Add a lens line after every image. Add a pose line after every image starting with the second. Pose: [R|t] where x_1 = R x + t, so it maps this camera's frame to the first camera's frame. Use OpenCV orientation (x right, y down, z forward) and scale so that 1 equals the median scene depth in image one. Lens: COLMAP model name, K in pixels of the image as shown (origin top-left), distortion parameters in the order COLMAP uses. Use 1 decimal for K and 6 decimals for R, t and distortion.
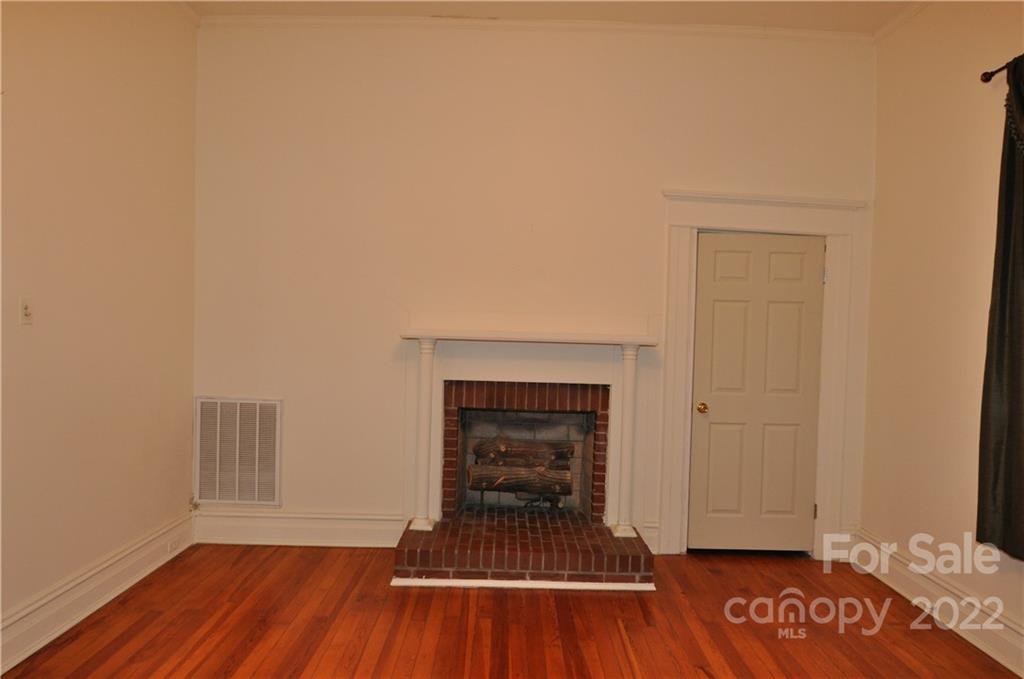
lens RADIAL K [[630.0, 0, 512.1], [0, 630.0, 342.3], [0, 0, 1]] dist [-0.010941, -0.004306]
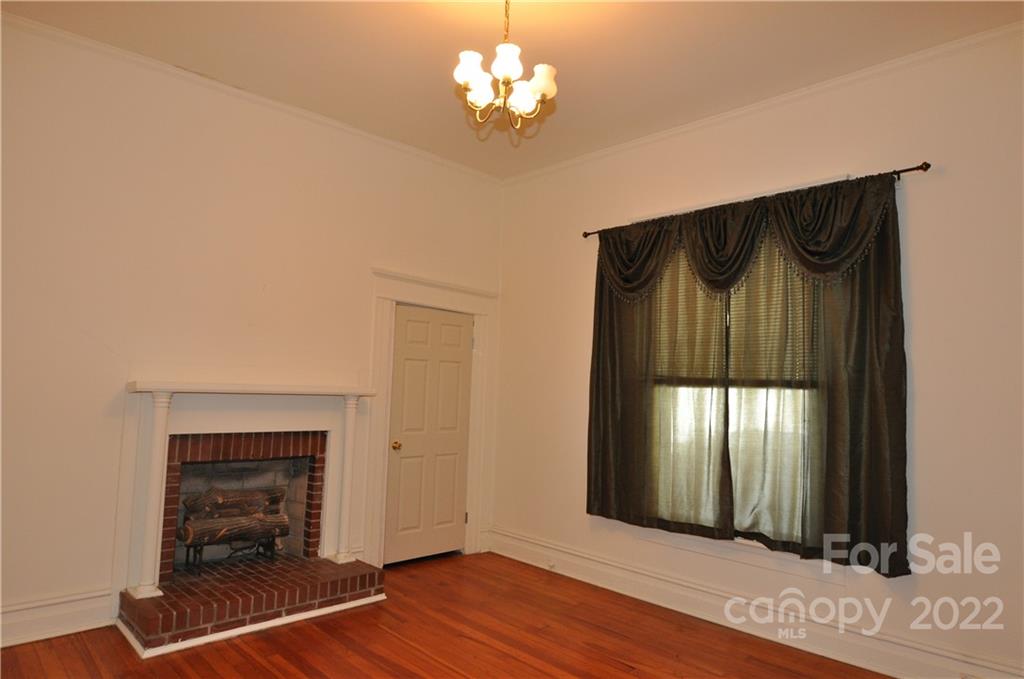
lens RADIAL K [[630.0, 0, 510.8], [0, 630.0, 342.3], [0, 0, 1]] dist [-0.010941, -0.004306]
pose [[0.725417, 0.043711, 0.686920, -0.392239], [0.003623, 0.997725, -0.067314, -0.014269], [-0.688300, 0.051320, 0.723609, -0.059140]]
